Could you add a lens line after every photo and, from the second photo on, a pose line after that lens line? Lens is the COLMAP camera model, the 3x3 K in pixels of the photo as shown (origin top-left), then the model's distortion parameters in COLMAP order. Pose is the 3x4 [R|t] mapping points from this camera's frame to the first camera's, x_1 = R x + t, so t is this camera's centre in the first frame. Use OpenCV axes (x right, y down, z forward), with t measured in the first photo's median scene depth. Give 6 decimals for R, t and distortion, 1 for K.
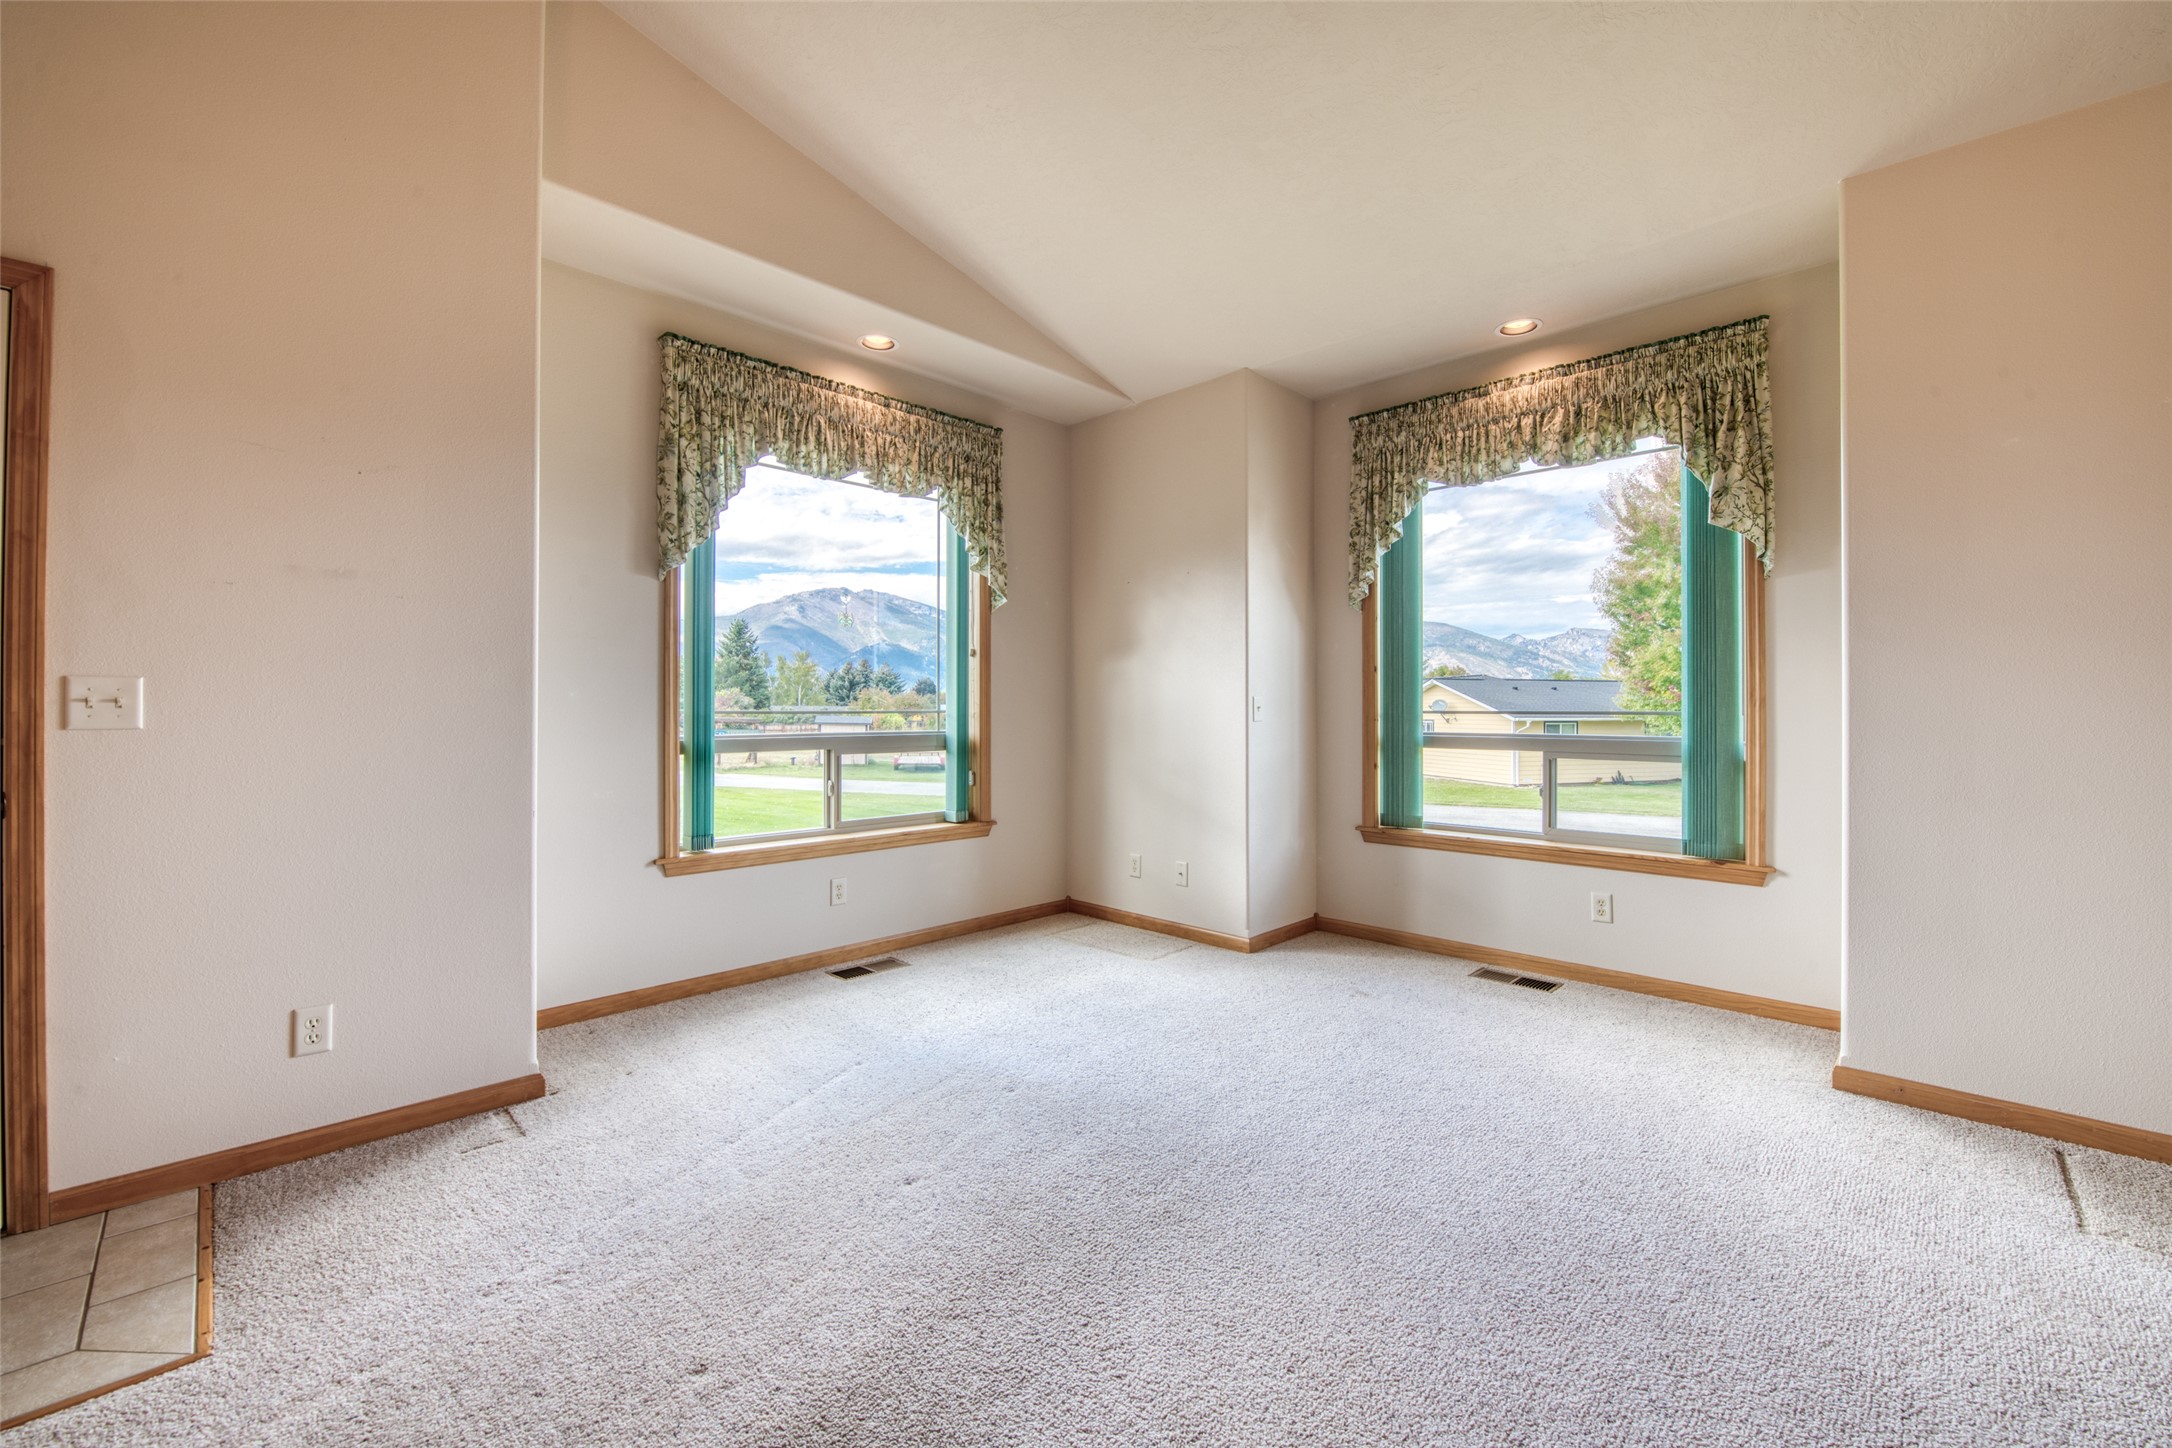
lens RADIAL K [[873.8, 0, 1093.4], [0, 873.8, 704.4], [0, 0, 1]] dist [-0.017049, -0.001780]
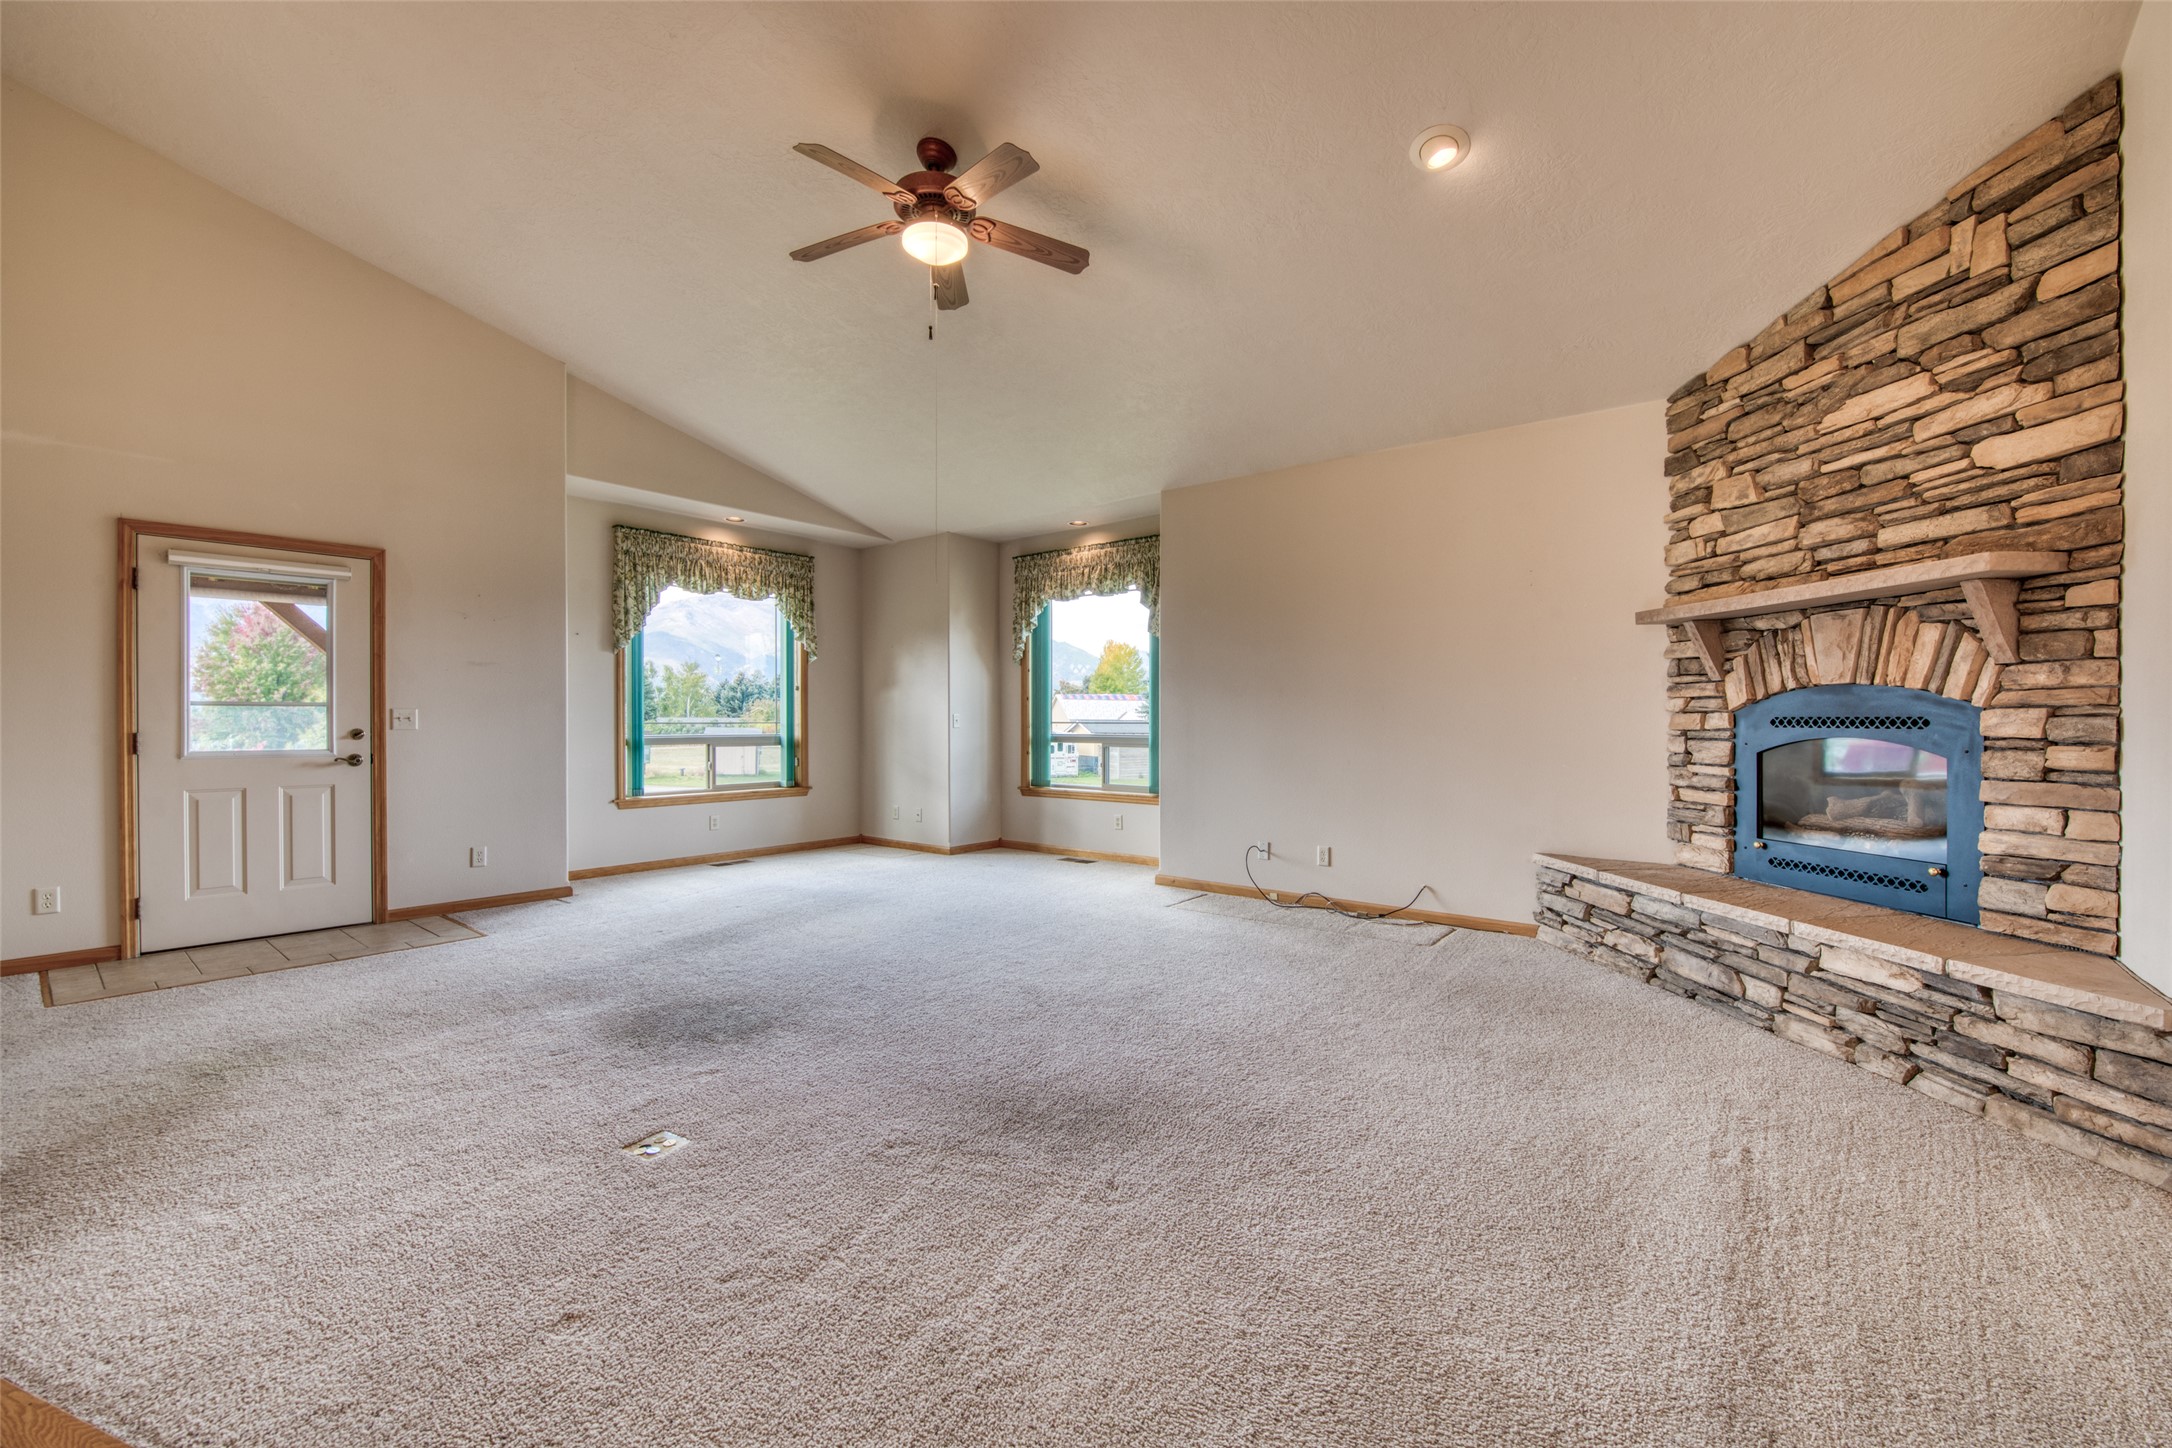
lens RADIAL K [[873.8, 0, 1097.8], [0, 873.8, 727.2], [0, 0, 1]] dist [-0.017049, -0.001780]
pose [[0.993439, -0.001695, 0.114349, 0.321363], [0.000215, 0.999916, 0.012959, -0.006272], [-0.114361, -0.012850, 0.993356, -0.971742]]
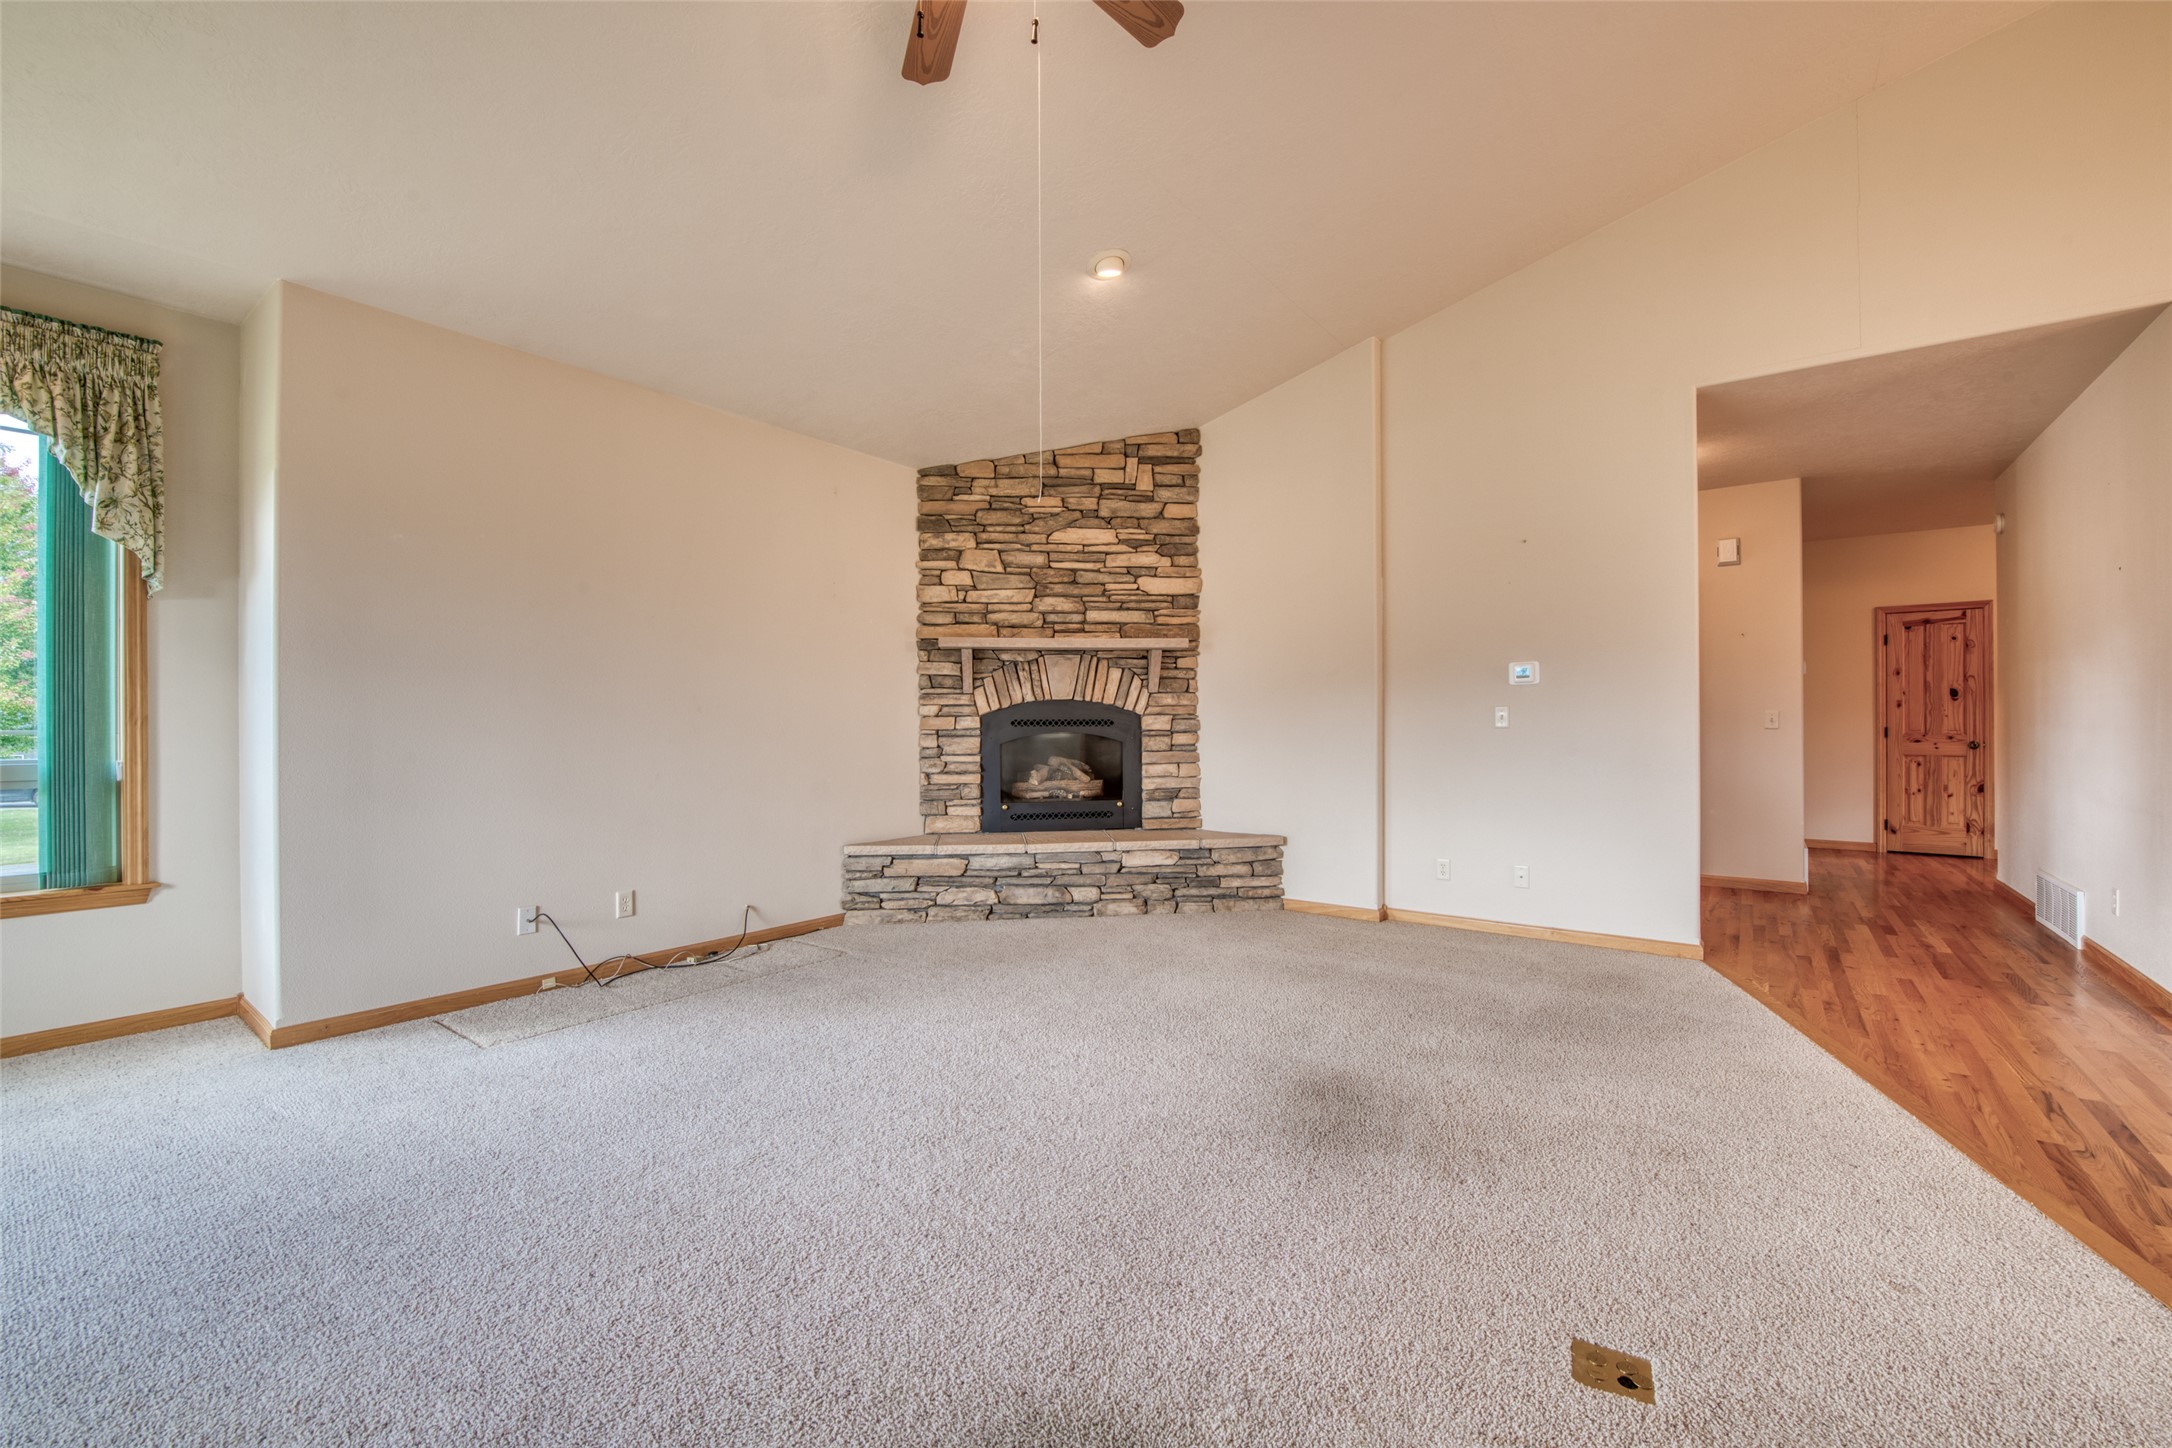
lens RADIAL K [[873.8, 0, 1094.0], [0, 873.8, 723.3], [0, 0, 1]] dist [-0.017049, -0.001780]
pose [[-0.124714, -0.001645, 0.992191, -0.328394], [-0.000226, 0.999999, 0.001629, -0.001212], [-0.992193, -0.000021, -0.124715, 0.023167]]
